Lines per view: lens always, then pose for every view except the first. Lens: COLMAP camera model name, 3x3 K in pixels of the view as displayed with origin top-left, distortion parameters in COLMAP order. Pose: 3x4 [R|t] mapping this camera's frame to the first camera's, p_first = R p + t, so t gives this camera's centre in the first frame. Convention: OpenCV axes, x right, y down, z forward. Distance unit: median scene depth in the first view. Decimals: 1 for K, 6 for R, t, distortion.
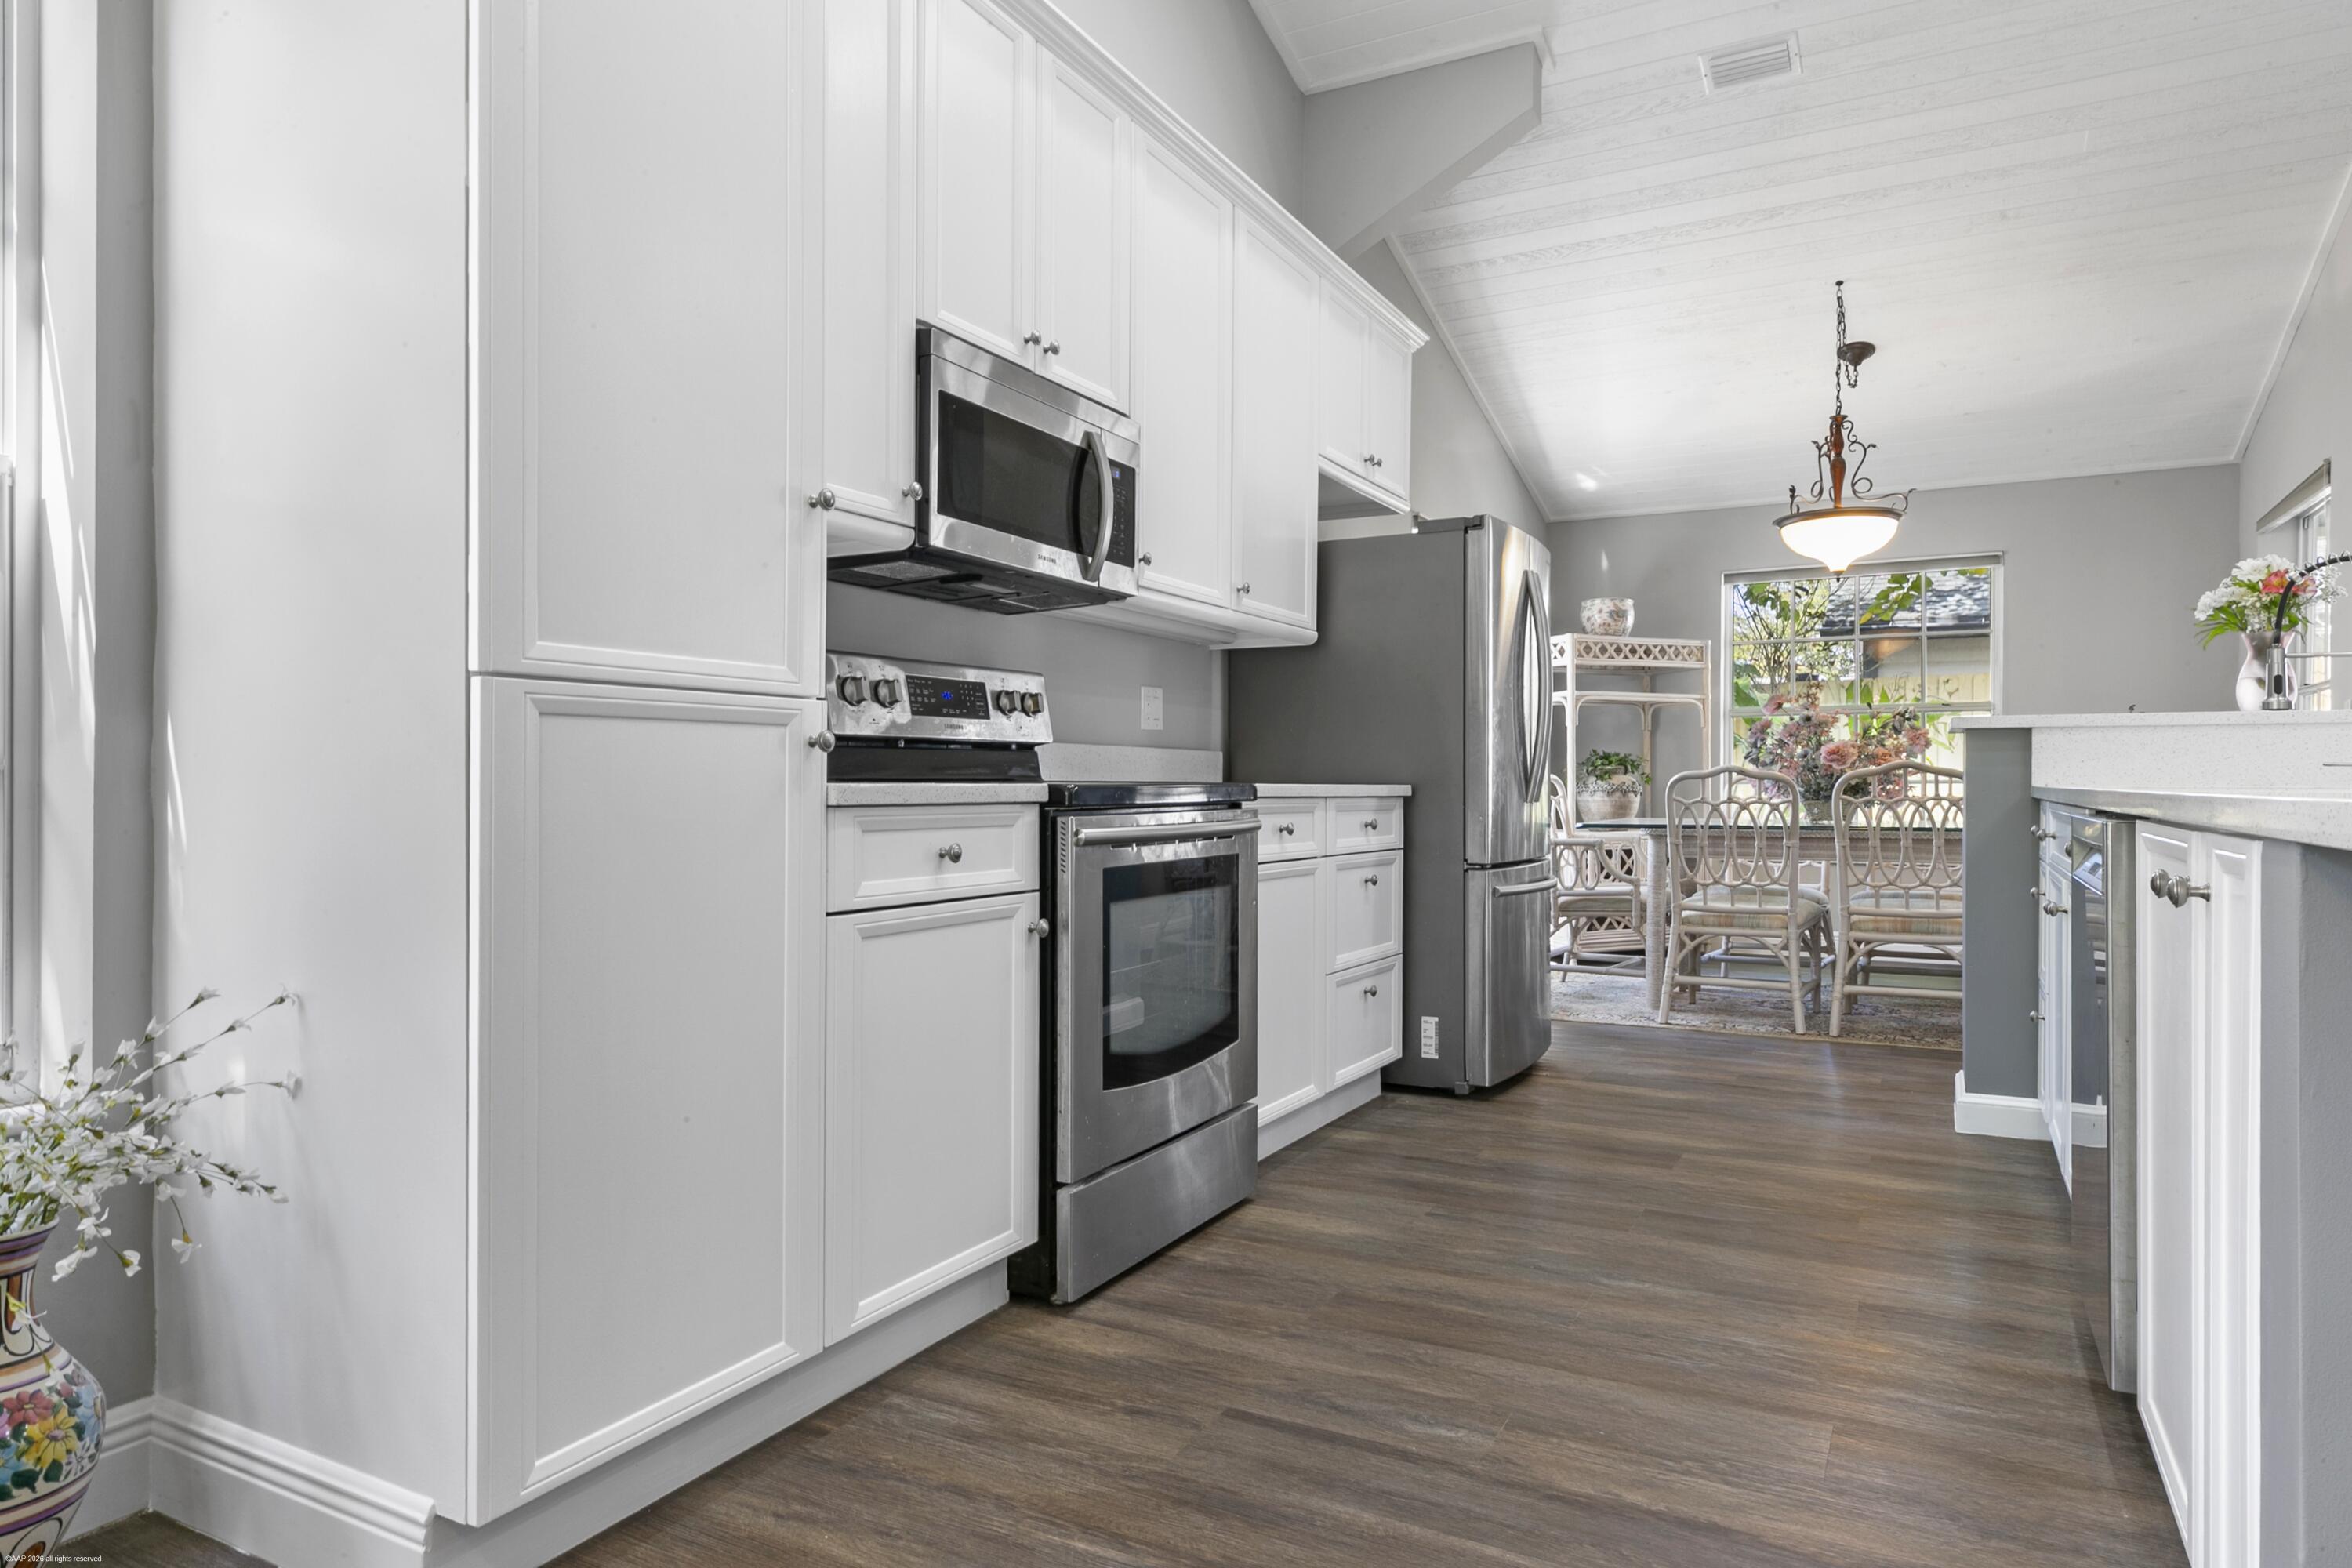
lens RADIAL K [[1396.3, 0, 1176.0], [0, 1396.3, 784.0], [0, 0, 1]] dist [0.002846, -0.000082]
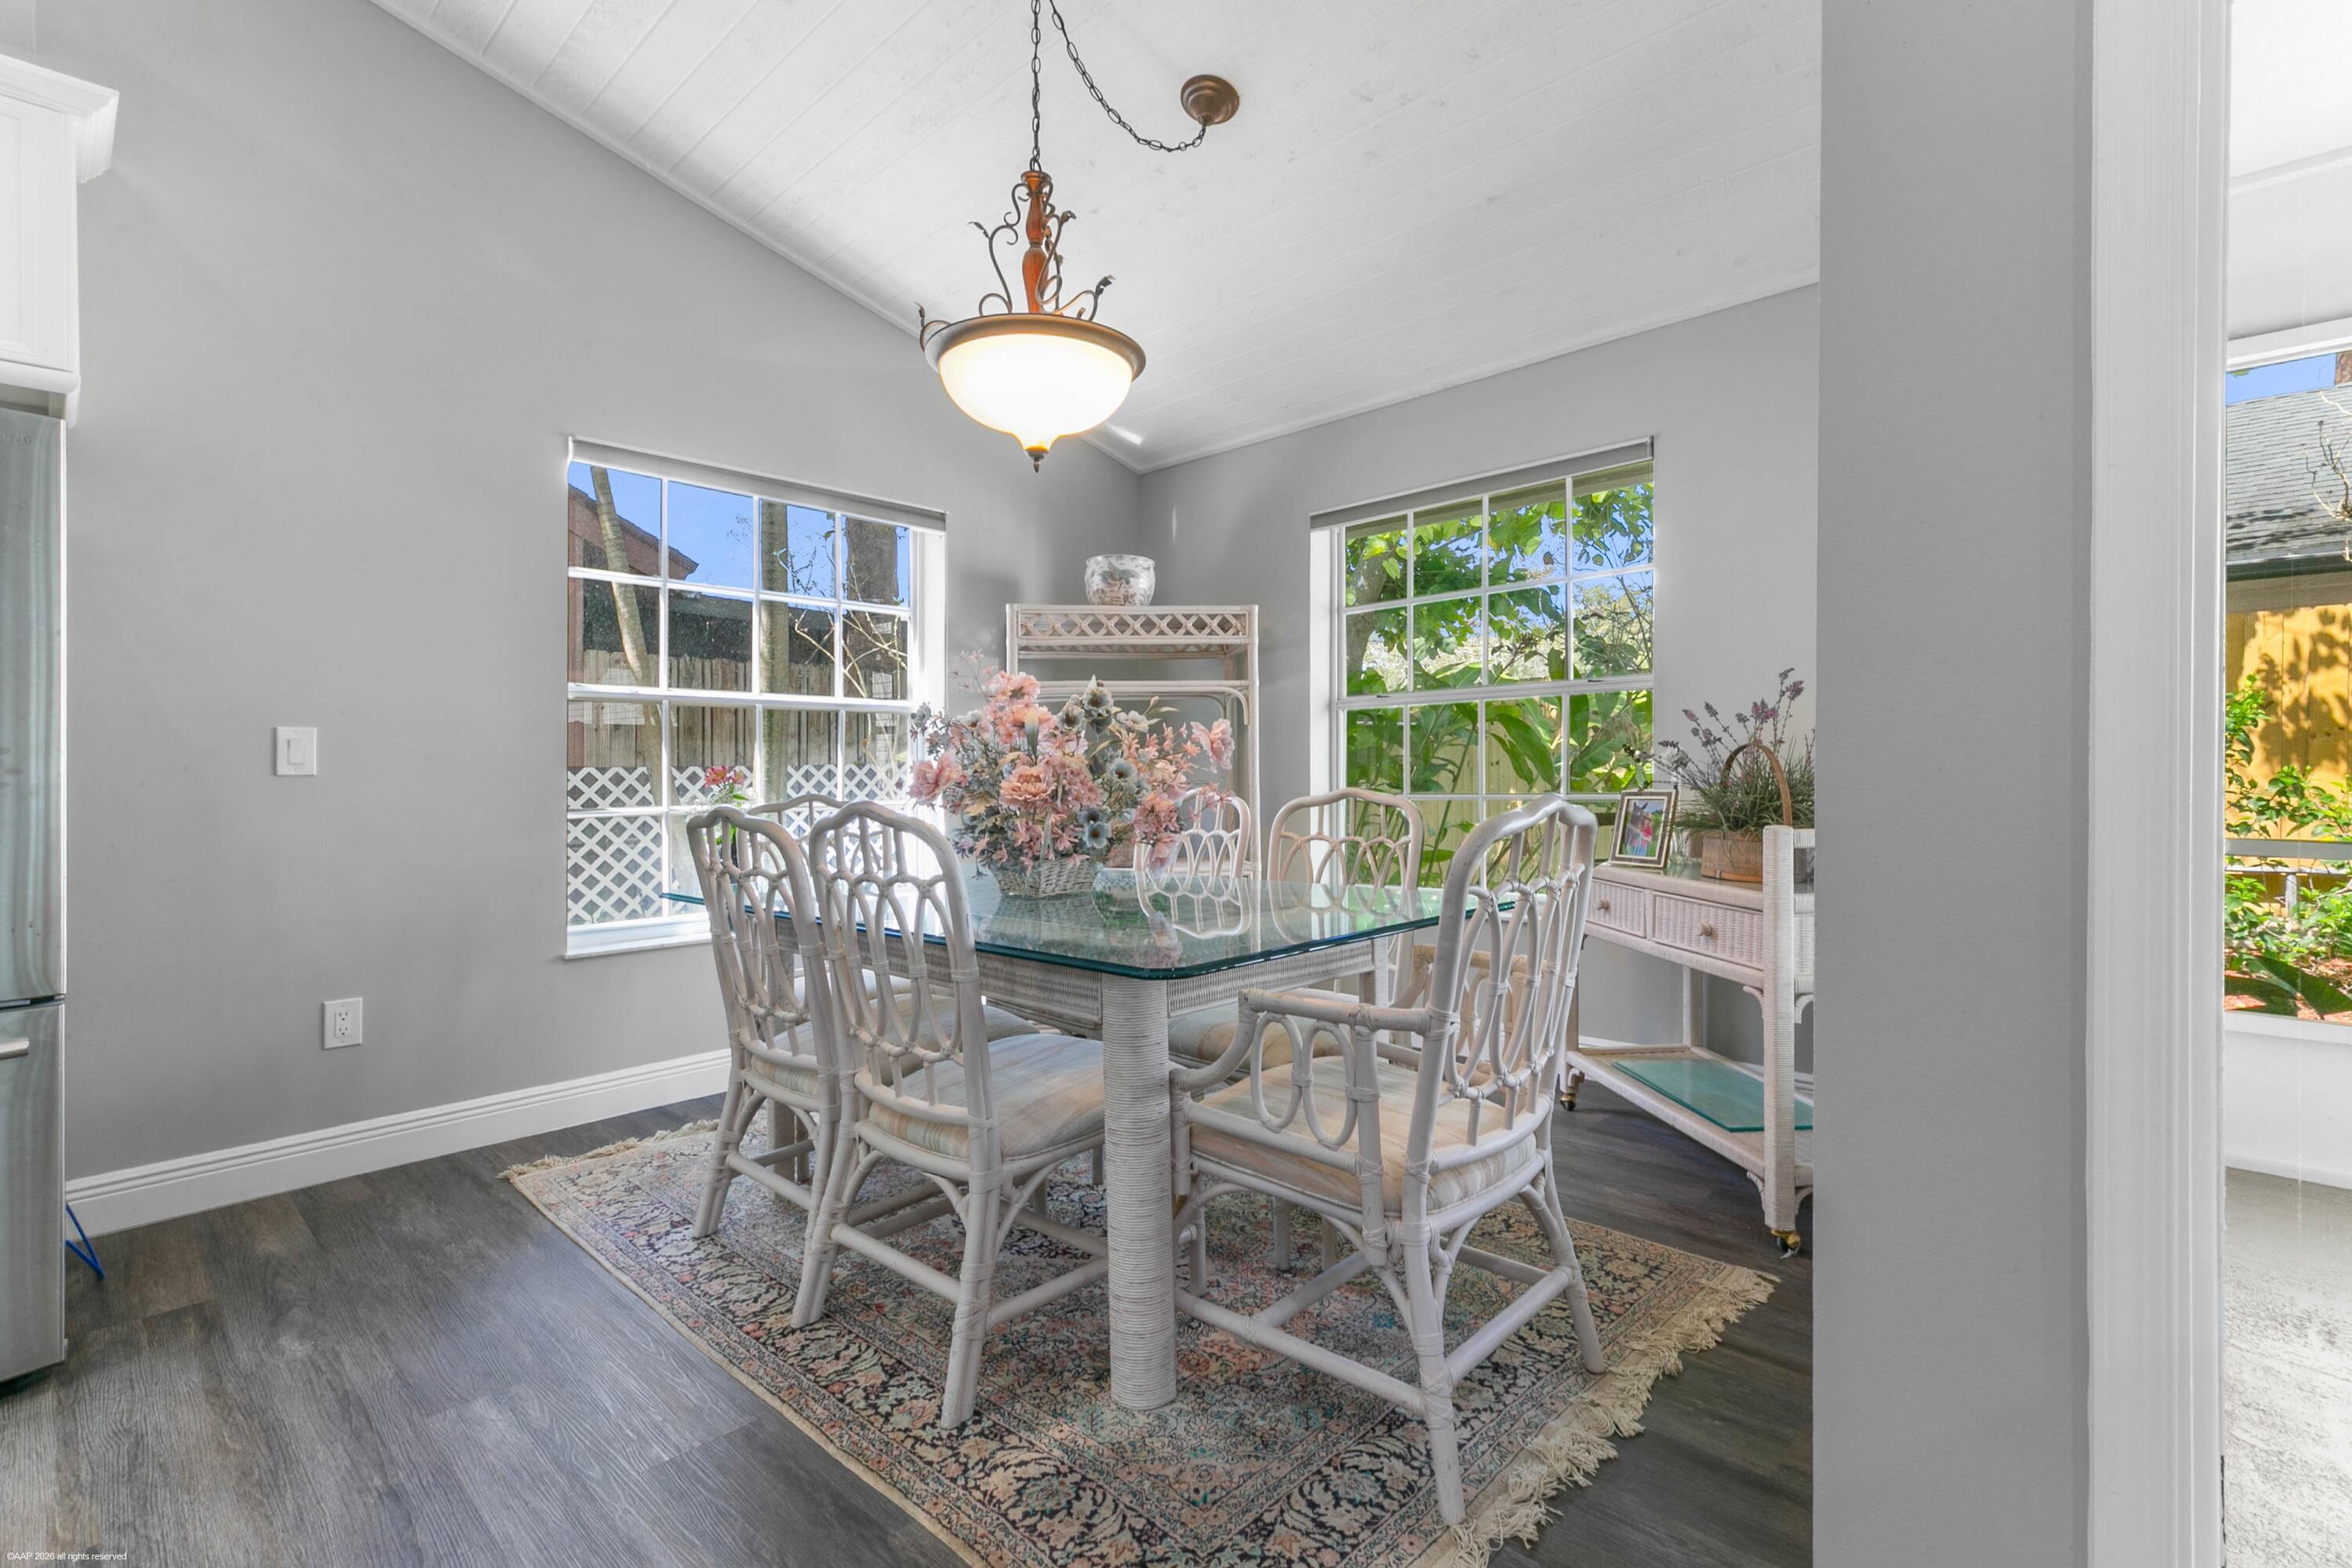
lens RADIAL K [[1068.4, 0, 1176.0], [0, 1068.4, 784.0], [0, 0, 1]] dist [-0.000166, -0.000037]
pose [[0.964994, -0.008696, -0.262126, 0.505816], [0.010216, 0.999938, 0.004435, -0.013661], [0.262072, -0.006958, 0.965023, 0.473048]]
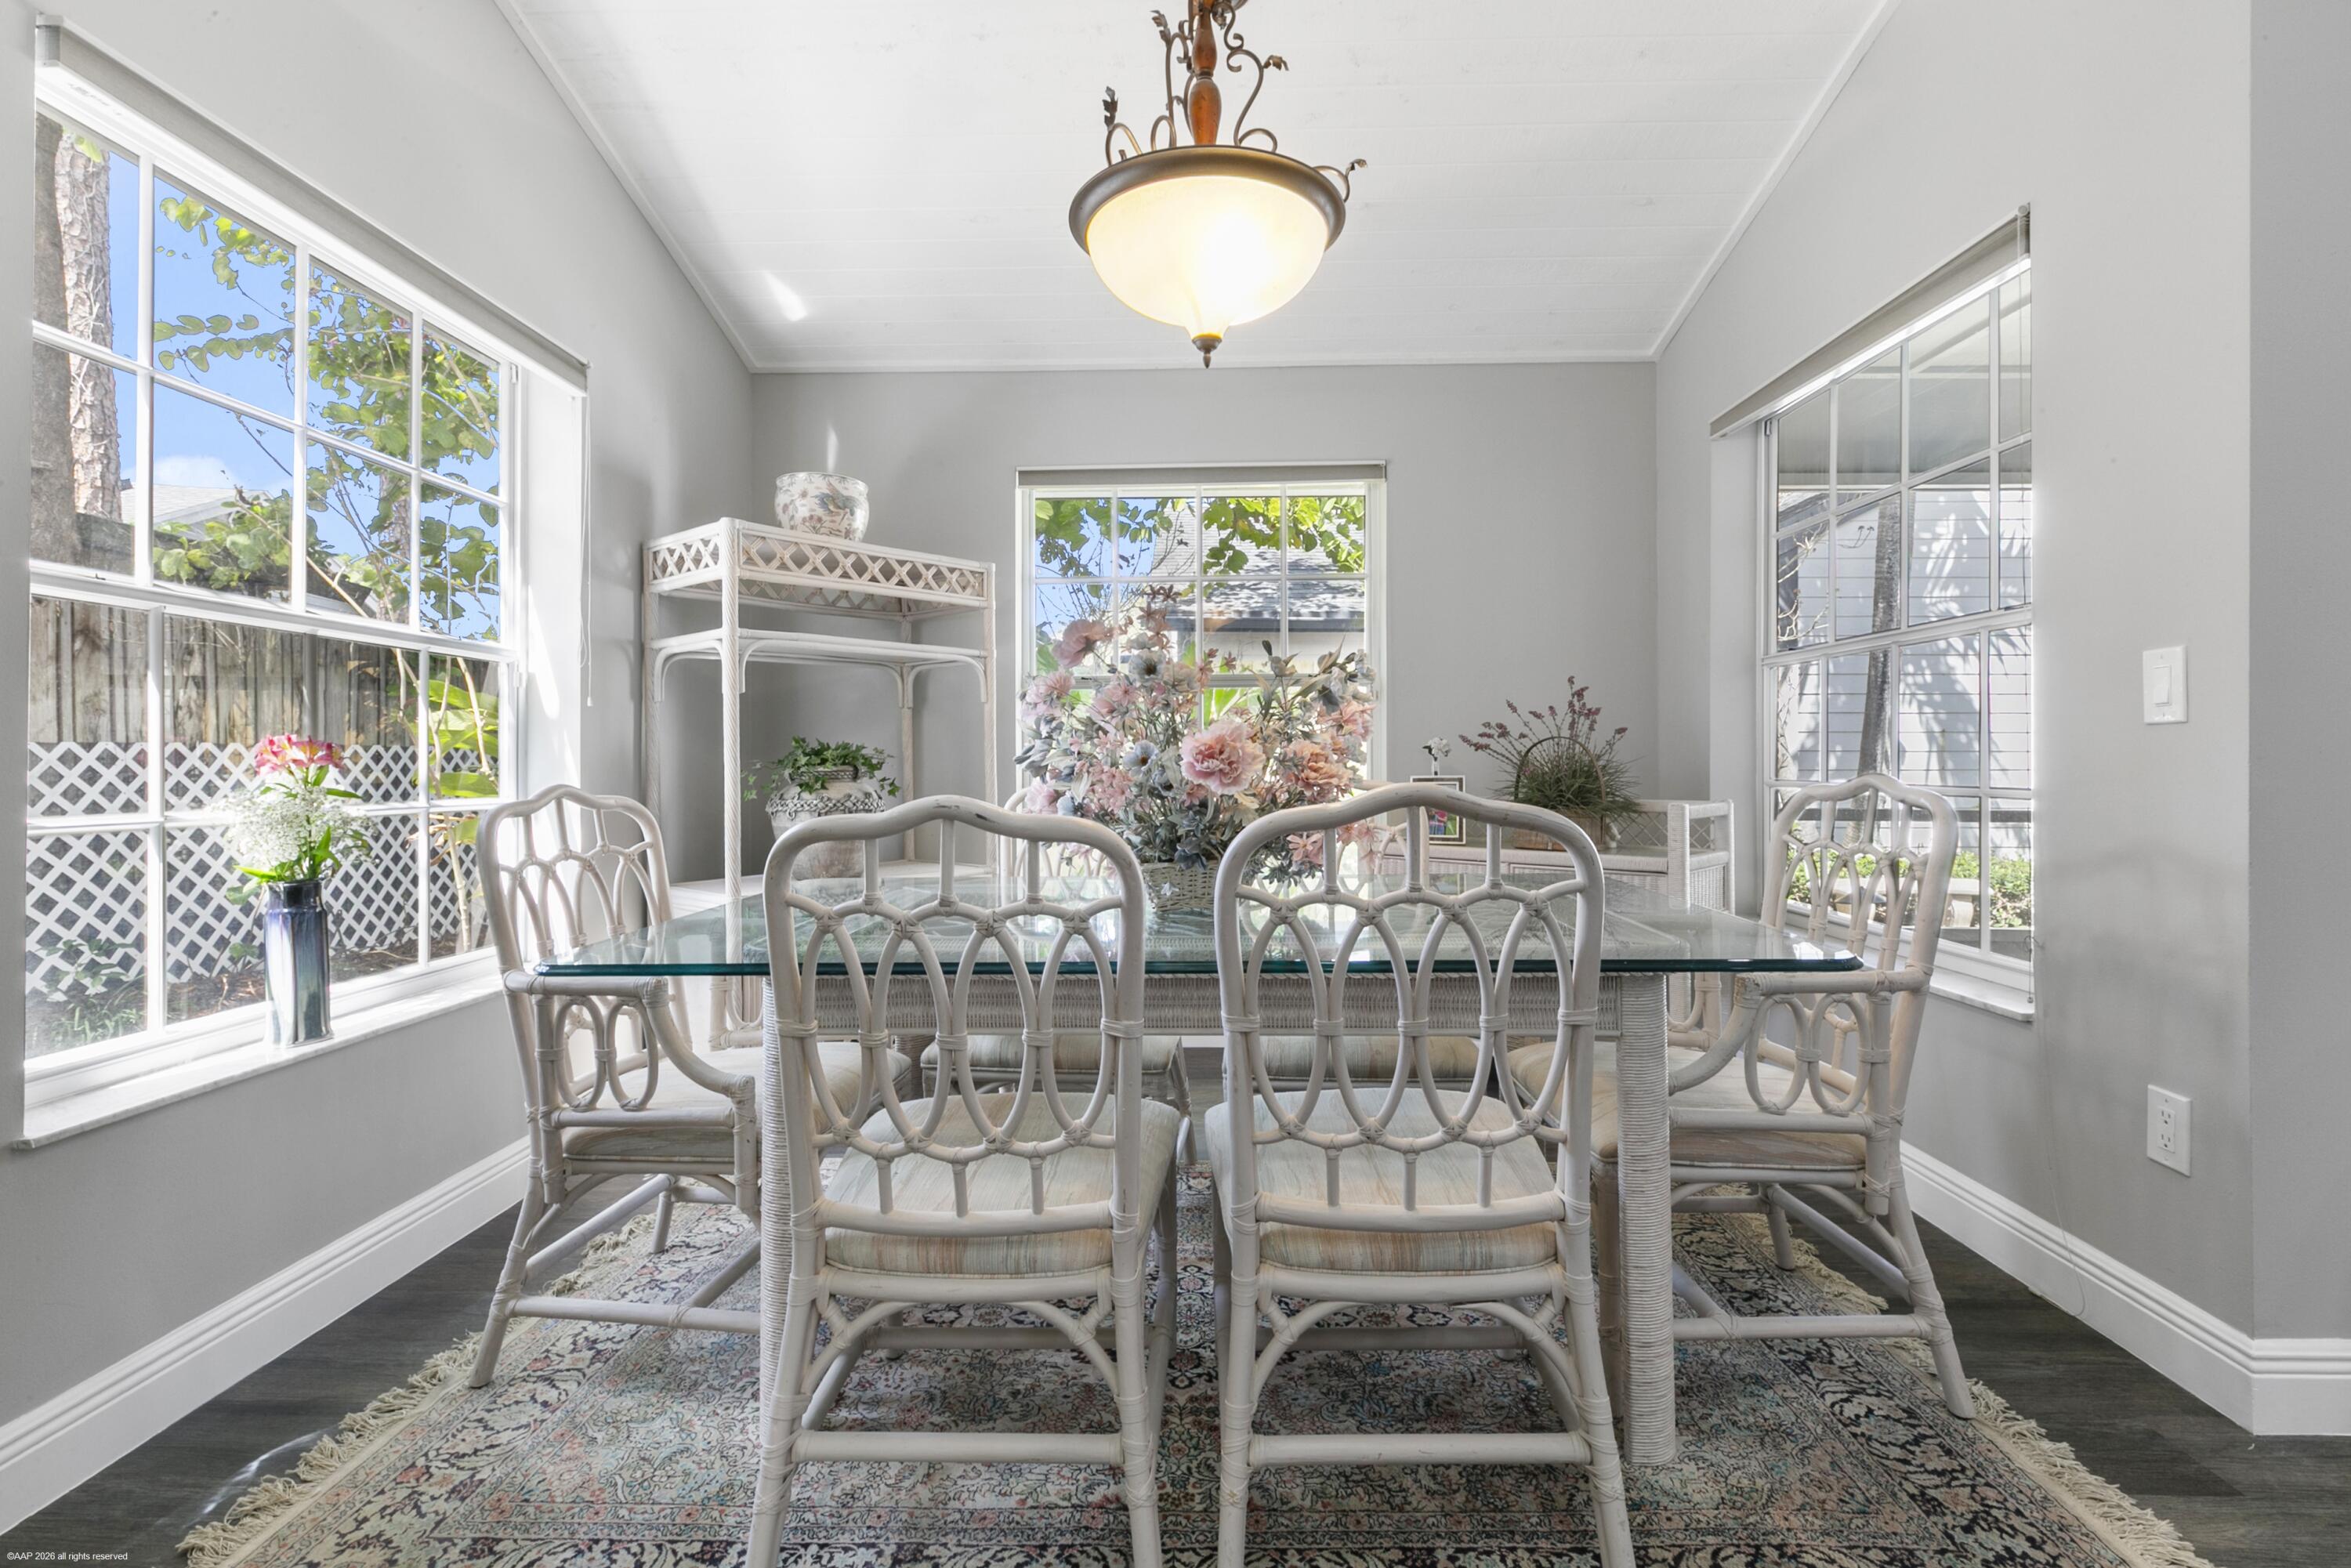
lens RADIAL K [[1072.9, 0, 1175.5], [0, 1072.9, 784.0], [0, 0, 1]] dist [-0.016627, 0.000078]
pose [[0.891464, -0.016216, 0.452800, 0.246833], [0.006262, 0.999705, 0.023475, -0.015917], [-0.453047, -0.018092, 0.891303, 0.558527]]
